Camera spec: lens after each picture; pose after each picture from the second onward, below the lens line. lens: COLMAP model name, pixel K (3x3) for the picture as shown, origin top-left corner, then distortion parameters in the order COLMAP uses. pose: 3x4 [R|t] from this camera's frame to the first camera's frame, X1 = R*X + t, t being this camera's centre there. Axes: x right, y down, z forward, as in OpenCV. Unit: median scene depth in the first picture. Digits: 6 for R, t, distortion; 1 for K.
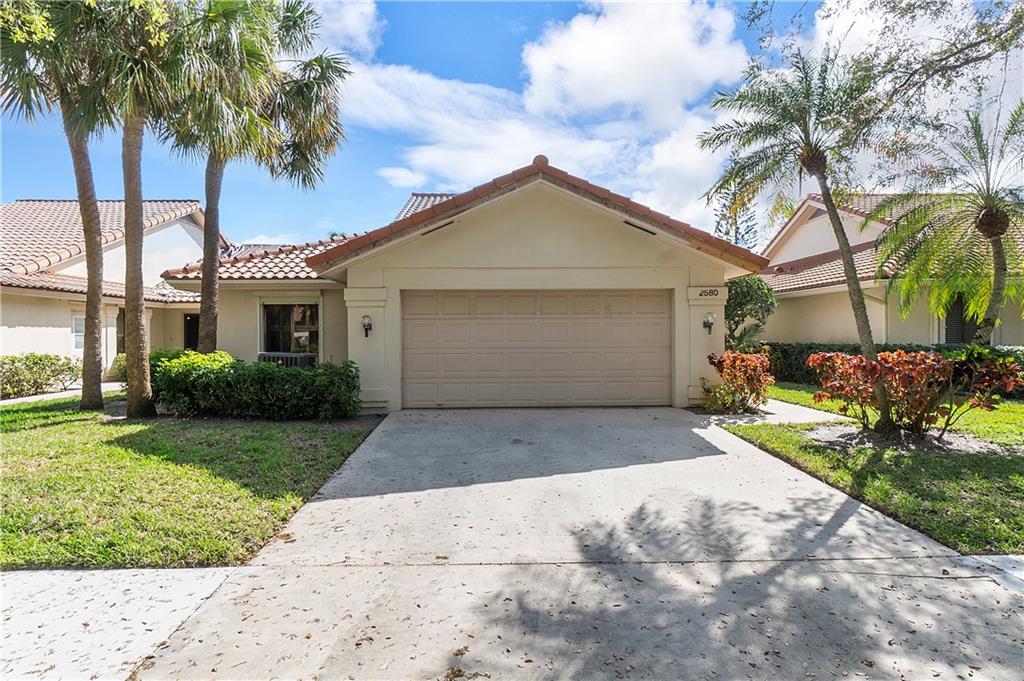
lens RADIAL K [[582.3, 0, 503.7], [0, 582.3, 338.4], [0, 0, 1]] dist [0.005125, -0.002281]
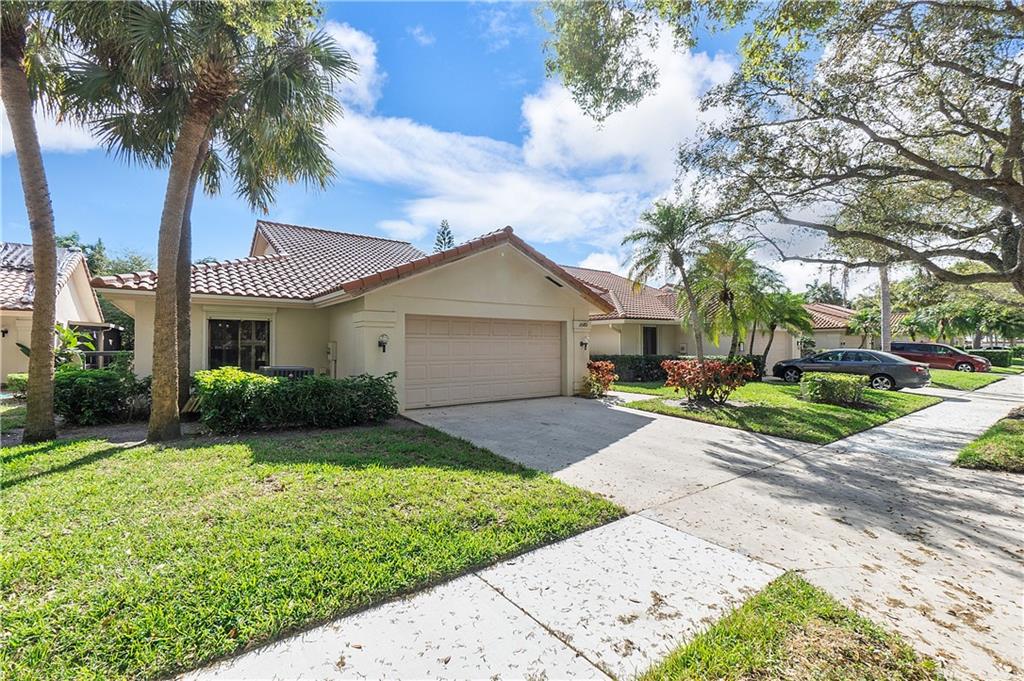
lens RADIAL K [[442.6, 0, 504.8], [0, 442.6, 338.2], [0, 0, 1]] dist [-0.002243, 0.000259]
pose [[0.817220, 0.015063, 0.576128, -0.558061], [-0.000812, 0.999687, -0.024985, -0.008692], [-0.576325, 0.019951, 0.816977, 0.110164]]
